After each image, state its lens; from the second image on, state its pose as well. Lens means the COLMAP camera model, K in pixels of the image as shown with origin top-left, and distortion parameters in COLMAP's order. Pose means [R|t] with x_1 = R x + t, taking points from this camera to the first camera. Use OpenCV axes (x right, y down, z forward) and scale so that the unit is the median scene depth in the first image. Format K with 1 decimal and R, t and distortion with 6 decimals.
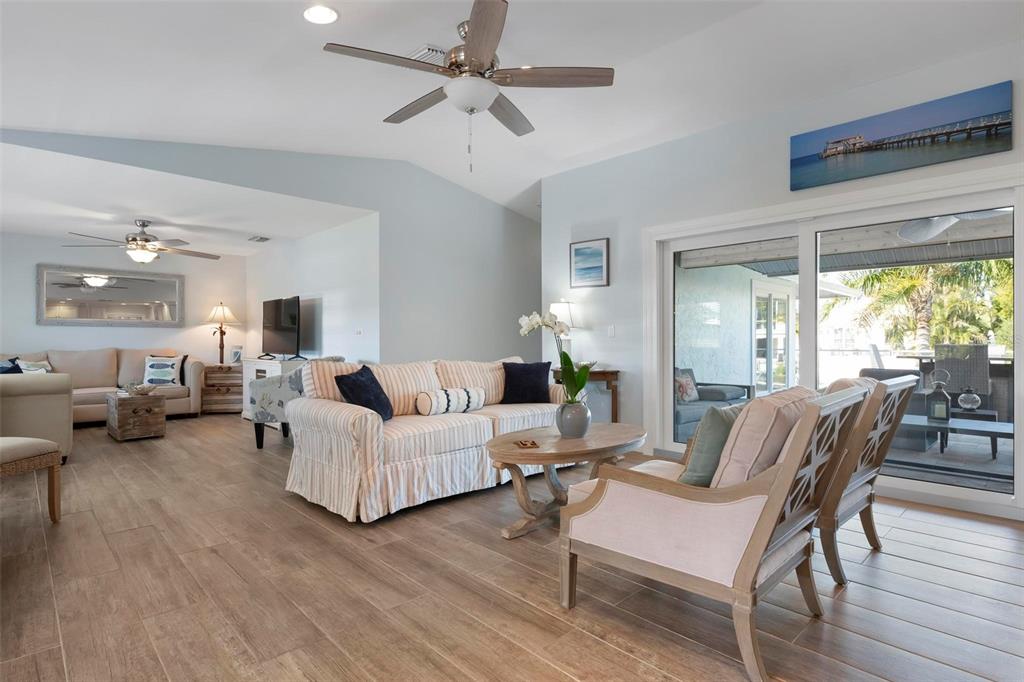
lens RADIAL K [[523.6, 0, 517.4], [0, 523.6, 342.7], [0, 0, 1]] dist [-0.001165, 0.000296]
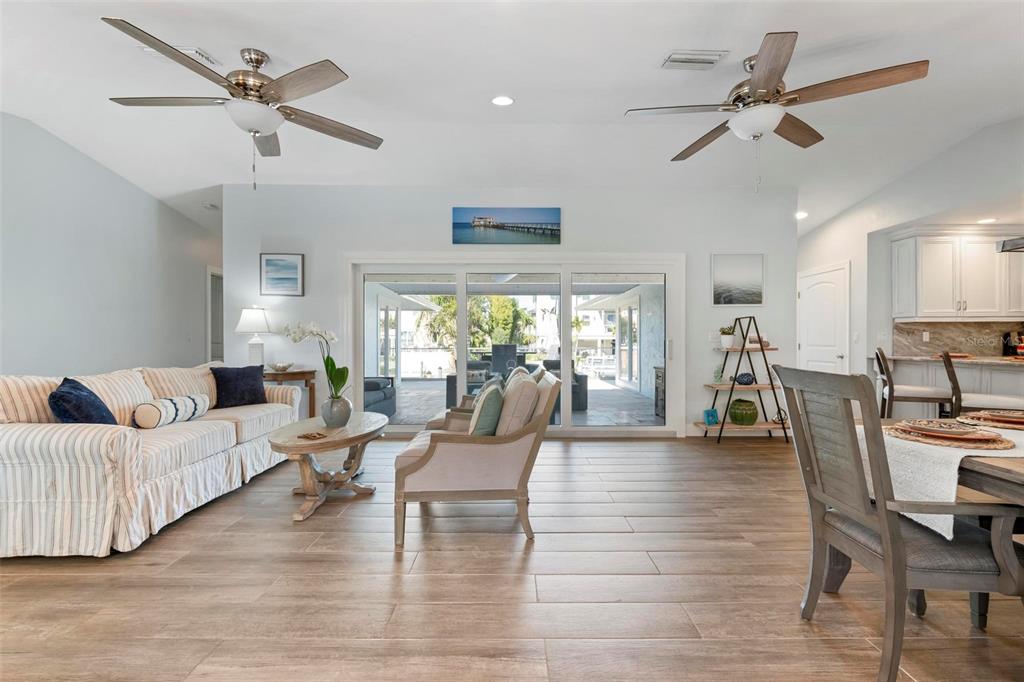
lens RADIAL K [[454.5, 0, 513.9], [0, 454.5, 341.6], [0, 0, 1]] dist [0.000517, 0.000701]
pose [[0.692175, -0.002557, 0.721725, -0.361331], [0.003209, 0.999995, 0.000465, -0.014698], [-0.721723, 0.001994, 0.692179, -0.022497]]
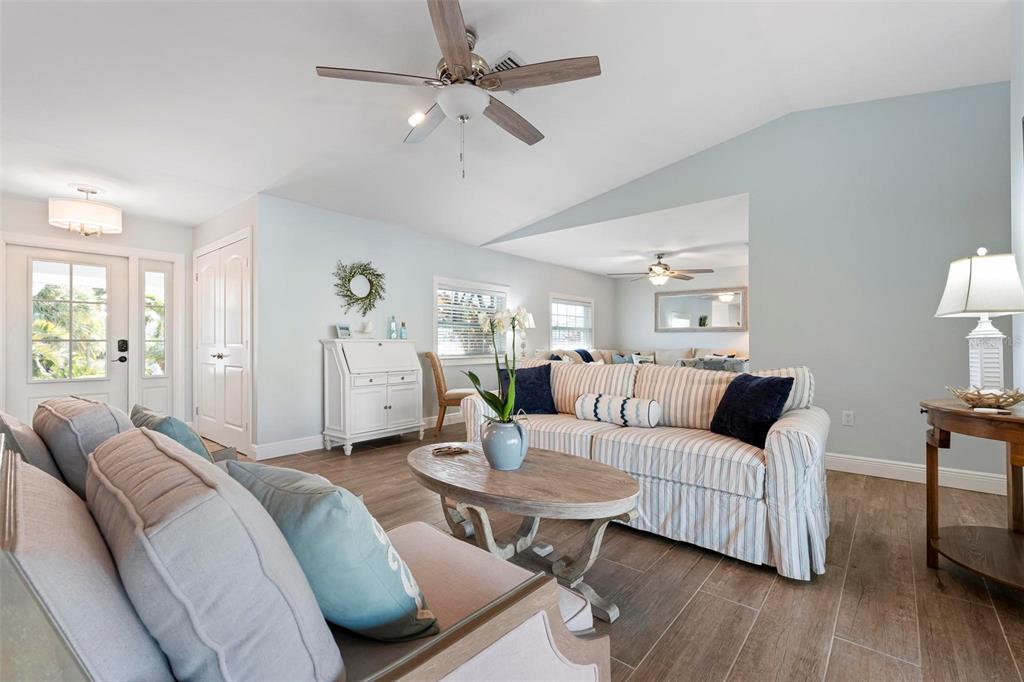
lens RADIAL K [[454.5, 0, 513.9], [0, 454.5, 341.6], [0, 0, 1]] dist [0.000517, 0.000701]
pose [[0.104078, -0.004902, -0.994557, 0.754786], [-0.004903, 0.999973, -0.005442, 0.003839], [0.994557, 0.005443, 0.104051, 0.925498]]
